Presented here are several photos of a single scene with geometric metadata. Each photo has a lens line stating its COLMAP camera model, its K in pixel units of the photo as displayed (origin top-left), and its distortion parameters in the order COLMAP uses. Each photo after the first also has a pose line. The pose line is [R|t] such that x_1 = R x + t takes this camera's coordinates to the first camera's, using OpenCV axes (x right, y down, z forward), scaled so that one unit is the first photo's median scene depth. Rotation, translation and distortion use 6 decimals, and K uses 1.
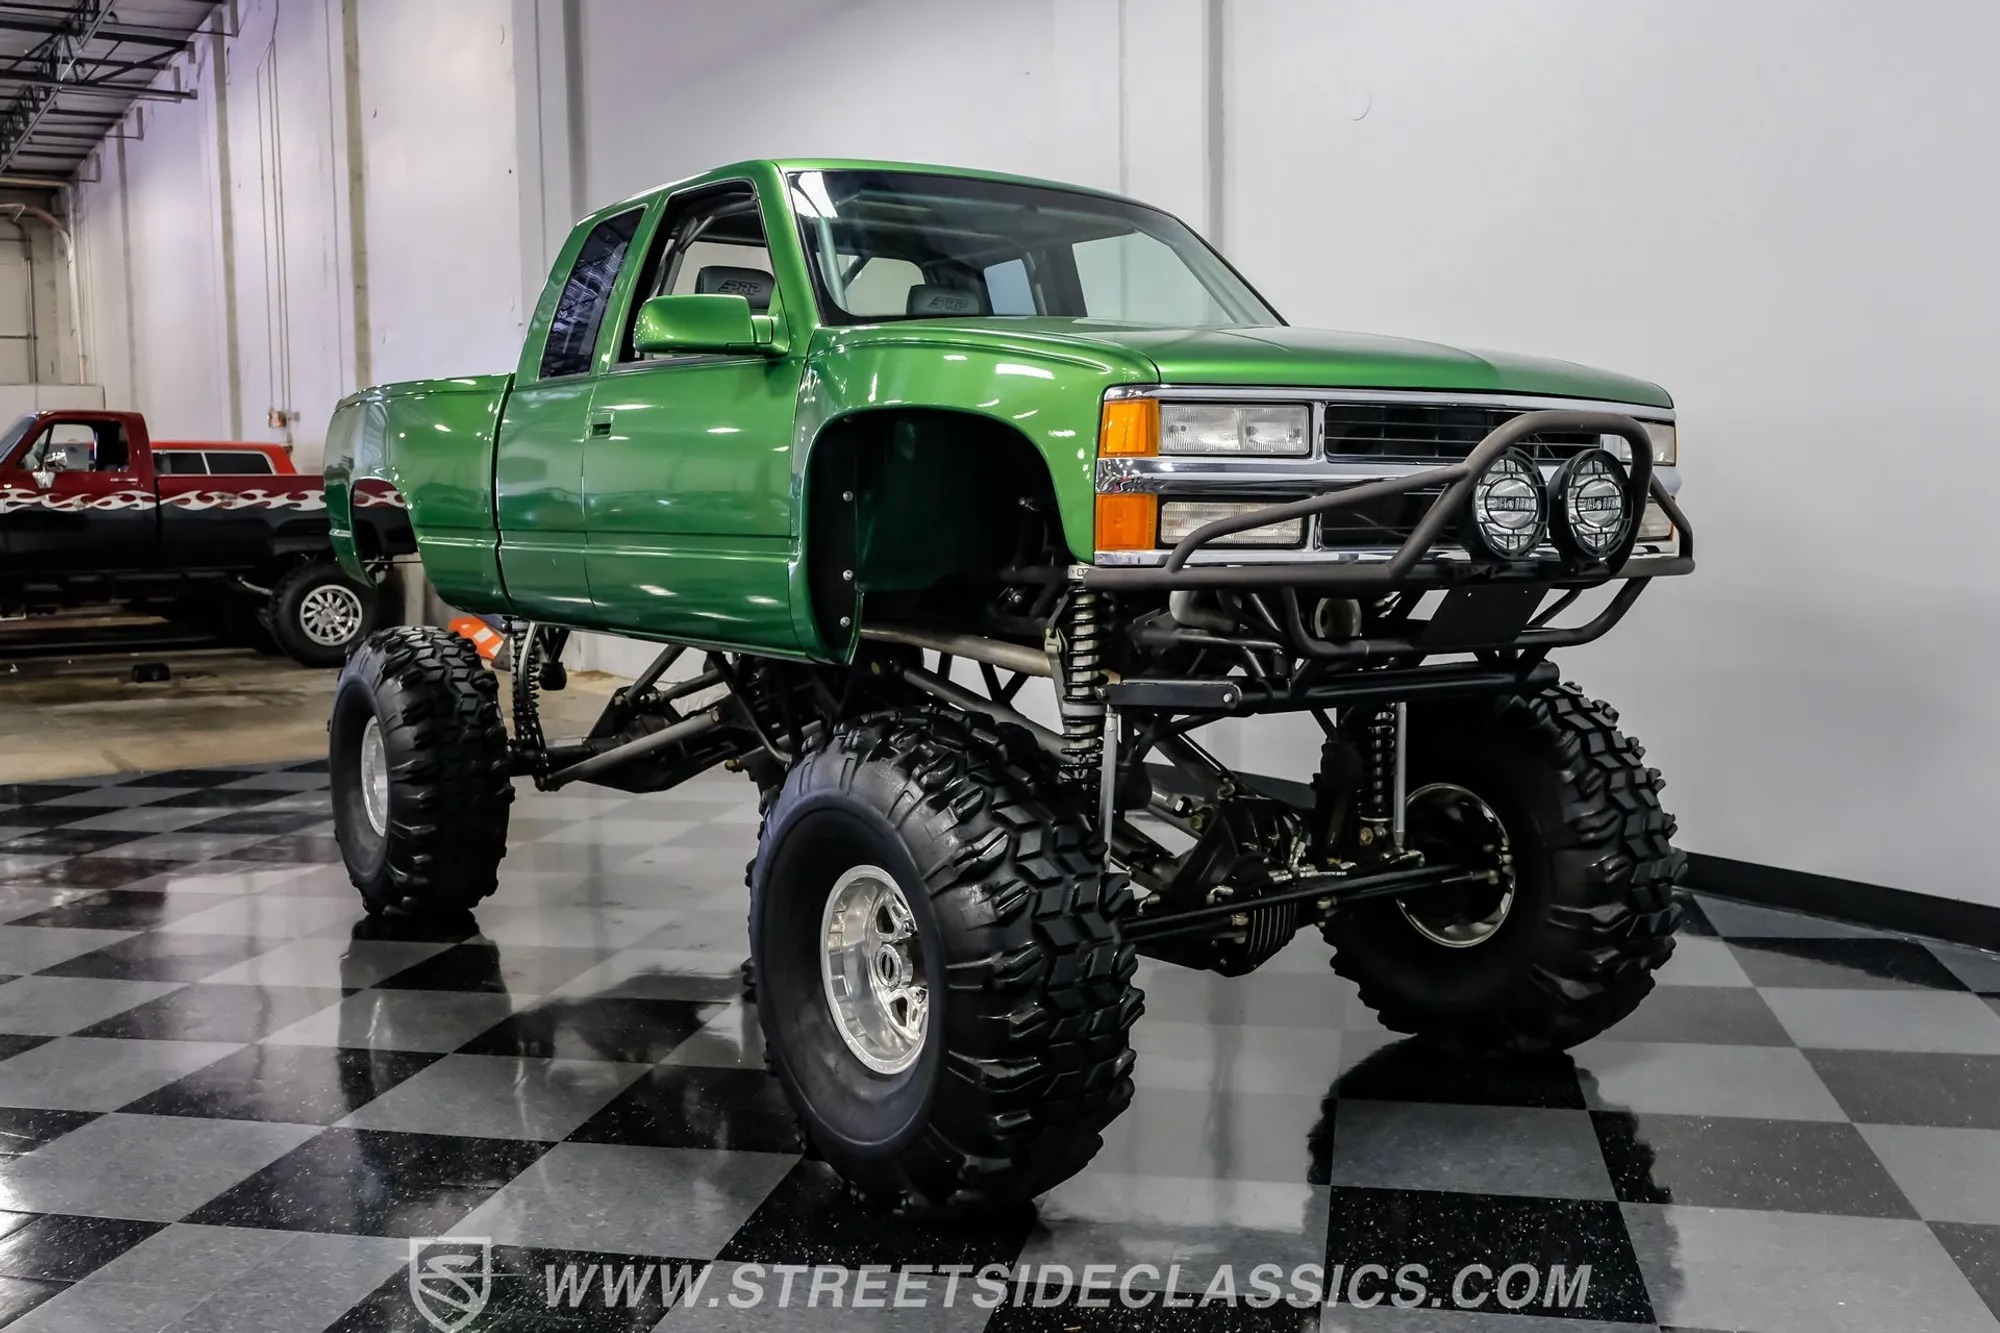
lens RADIAL K [[1954.0, 0, 1000.0], [0, 1954.0, 666.5], [0, 0, 1]] dist [0.007619, 0.007020]
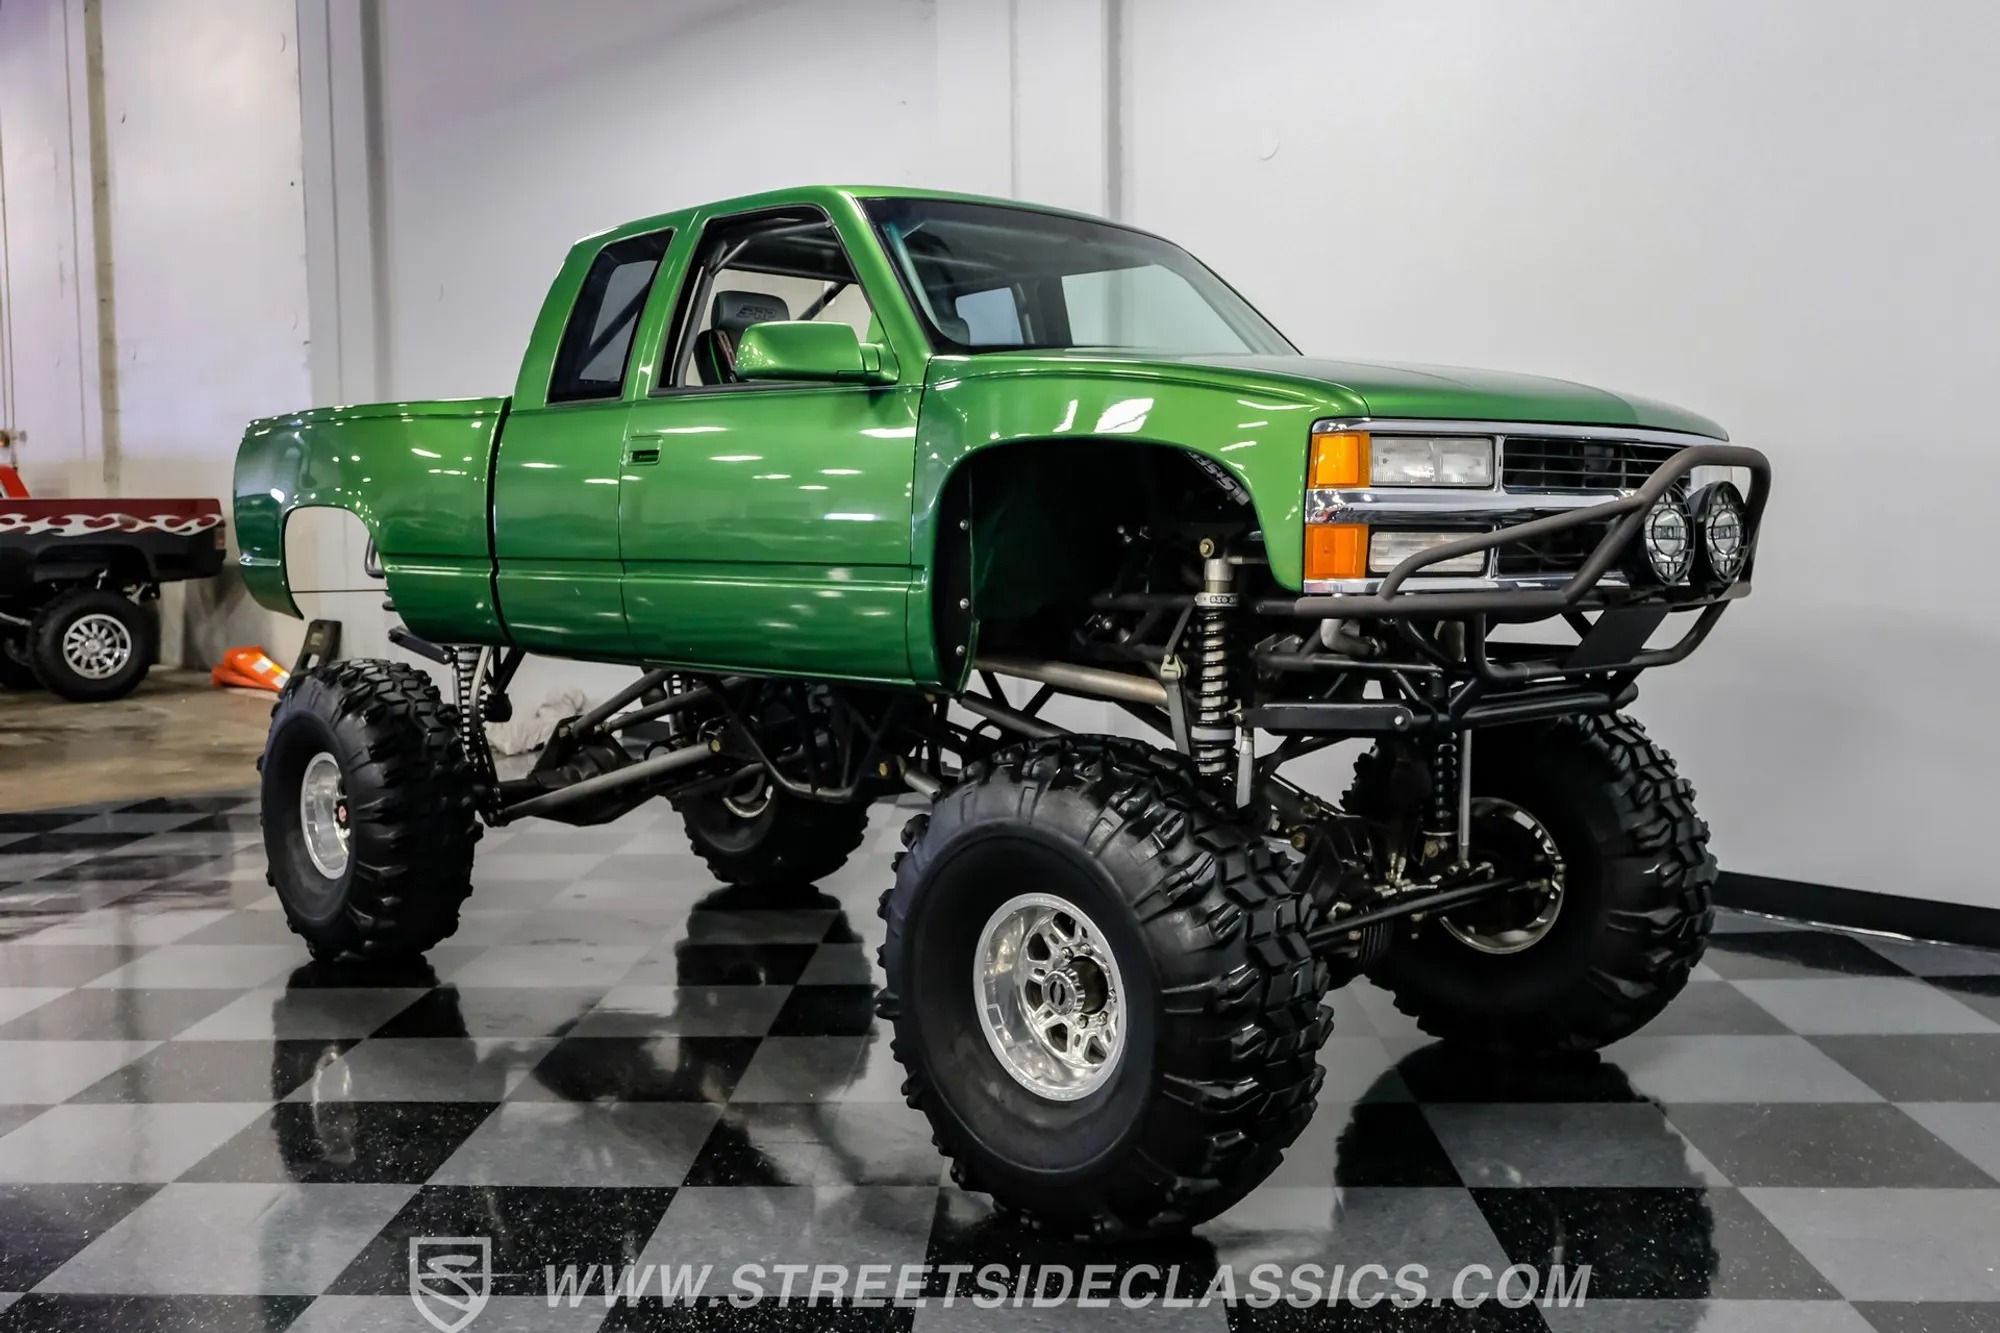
lens RADIAL K [[1930.9, 0, 1000.0], [0, 1930.9, 666.5], [0, 0, 1]] dist [0.008973, -0.005915]
pose [[0.986901, -0.012958, 0.160806, -0.214424], [0.014628, 0.999851, -0.009205, -0.005171], [-0.160662, 0.011437, 0.986943, 0.020216]]
